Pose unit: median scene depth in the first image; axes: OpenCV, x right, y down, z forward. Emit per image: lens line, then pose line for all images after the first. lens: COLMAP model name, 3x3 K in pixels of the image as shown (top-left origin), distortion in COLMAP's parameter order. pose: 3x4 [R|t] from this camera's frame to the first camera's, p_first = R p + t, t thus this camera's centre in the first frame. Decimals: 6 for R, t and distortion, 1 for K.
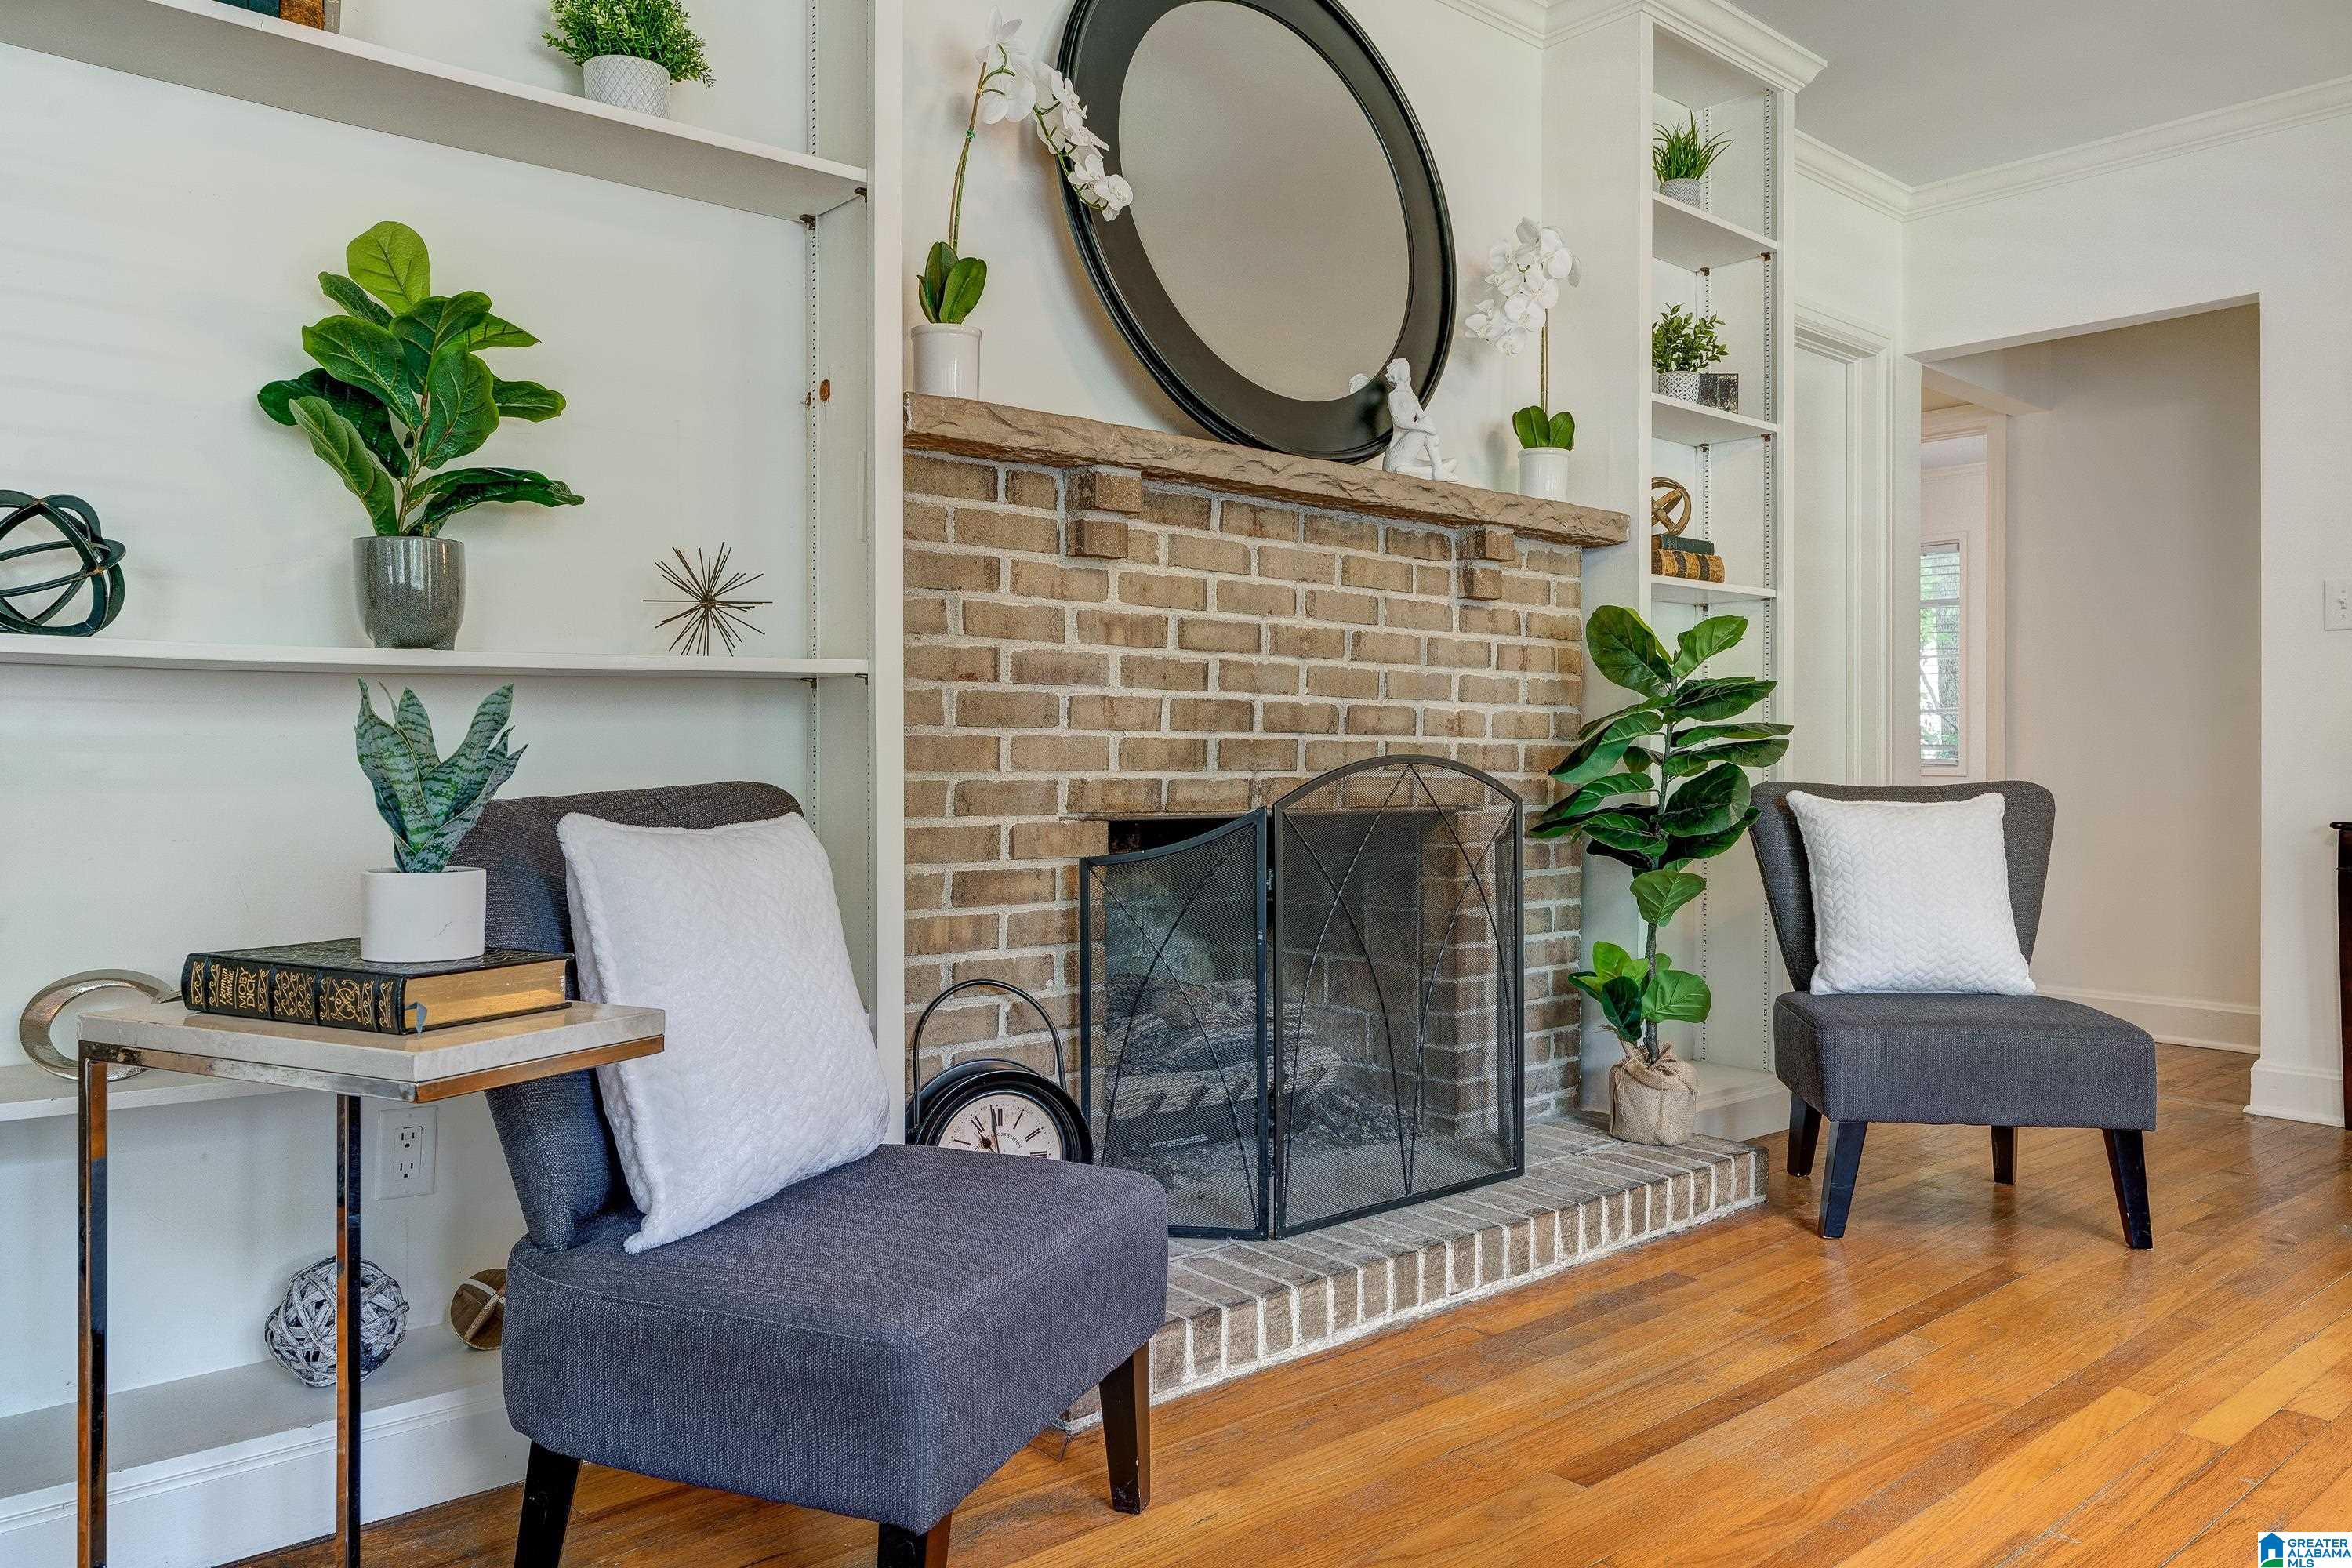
lens RADIAL K [[1651.7, 0, 1175.6], [0, 1651.7, 765.0], [0, 0, 1]] dist [-0.001993, 0.002670]
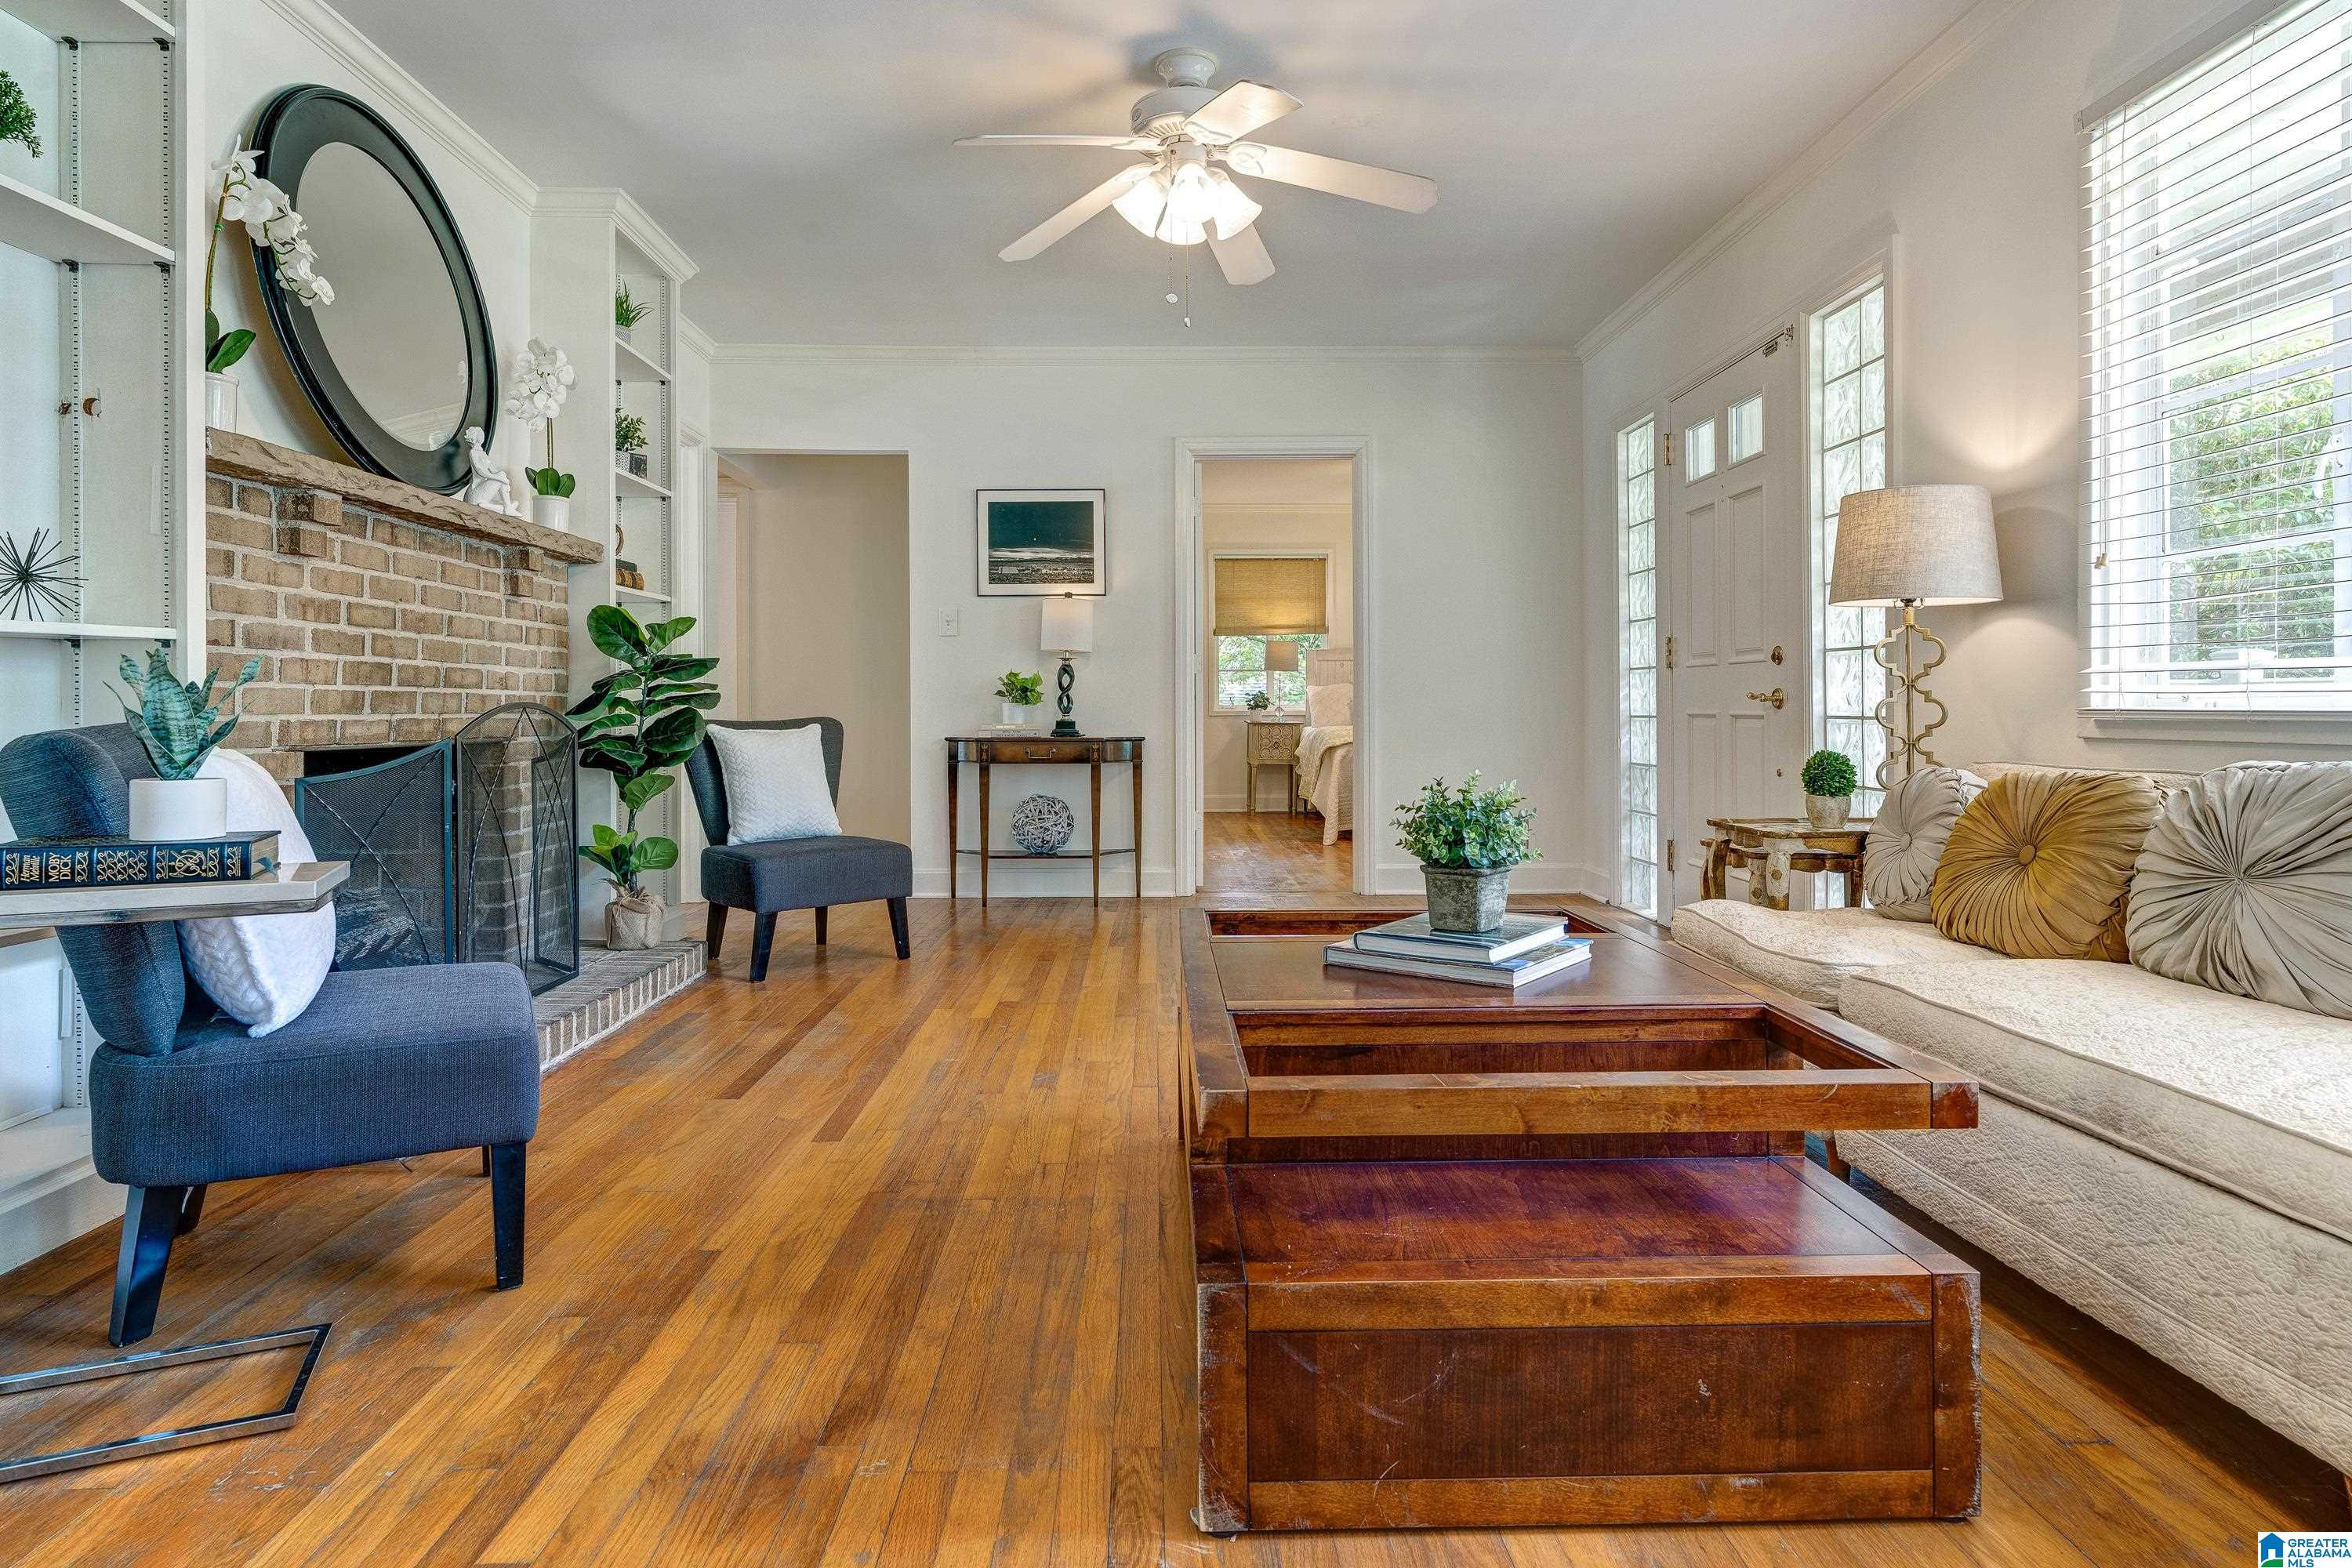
lens RADIAL K [[1296.1, 0, 1178.4], [0, 1296.1, 706.4], [0, 0, 1]] dist [0.000757, 0.000273]
pose [[0.634370, -0.003901, 0.773019, -0.368169], [0.006996, 0.999975, -0.000694, 0.002626], [-0.772998, 0.005848, 0.634382, -0.198410]]
